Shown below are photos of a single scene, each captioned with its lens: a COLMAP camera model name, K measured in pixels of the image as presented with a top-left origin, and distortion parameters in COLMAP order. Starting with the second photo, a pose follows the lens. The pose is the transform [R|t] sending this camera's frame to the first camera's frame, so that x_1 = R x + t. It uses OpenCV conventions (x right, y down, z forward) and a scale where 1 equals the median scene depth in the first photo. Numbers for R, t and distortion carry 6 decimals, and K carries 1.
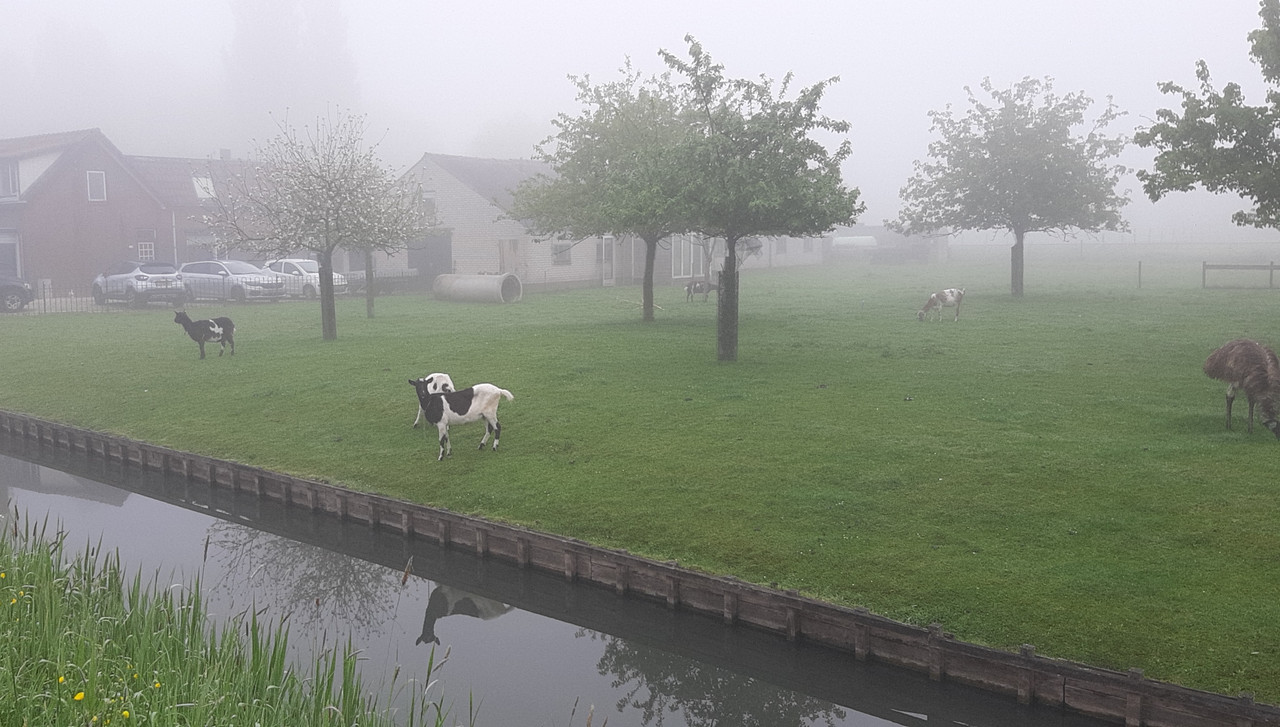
lens RADIAL K [[1028.8, 0, 640.0], [0, 1028.8, 363.5], [0, 0, 1]] dist [-0.008940, -0.098635]
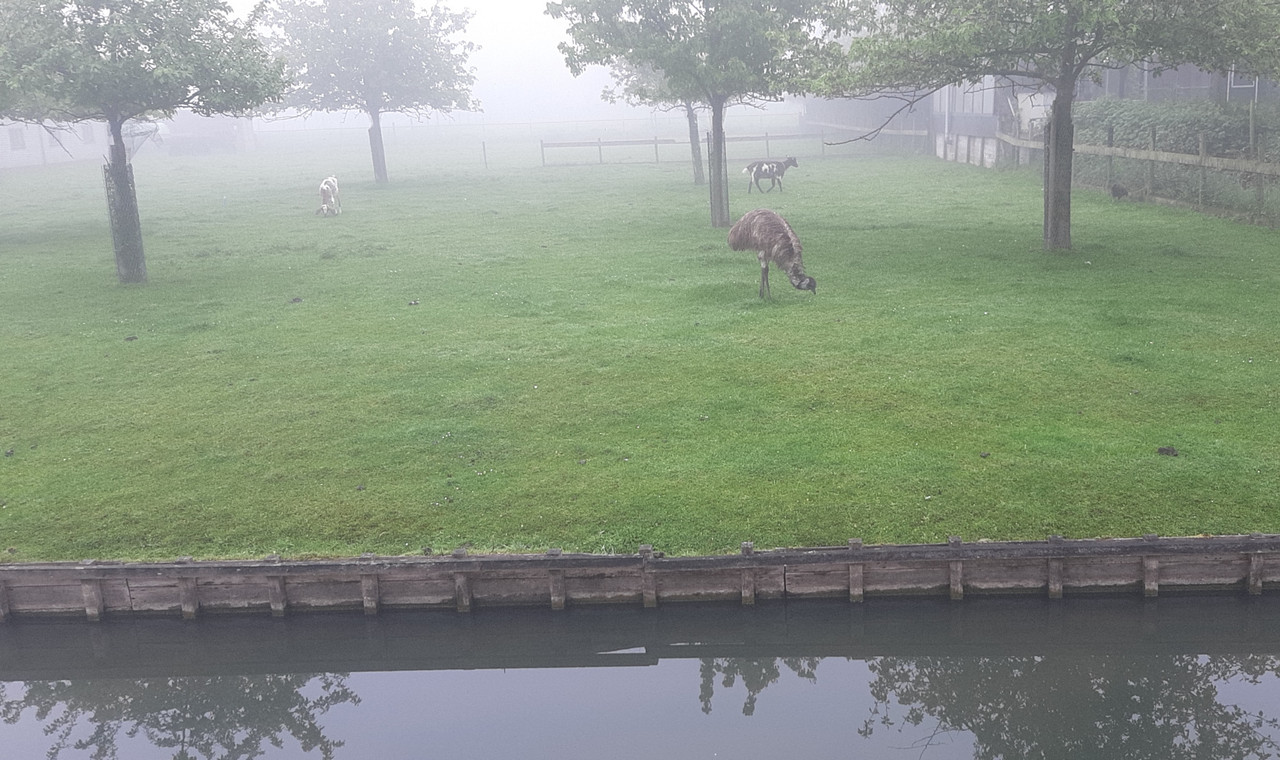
lens RADIAL K [[1063.1, 0, 640.0], [0, 1063.1, 380.0], [0, 0, 1]] dist [0.002738, -0.098378]
pose [[0.759947, -0.161812, 0.629521, -0.219310], [0.090194, 0.985399, 0.144407, -0.017704], [-0.643697, -0.052962, 0.763446, 0.245215]]
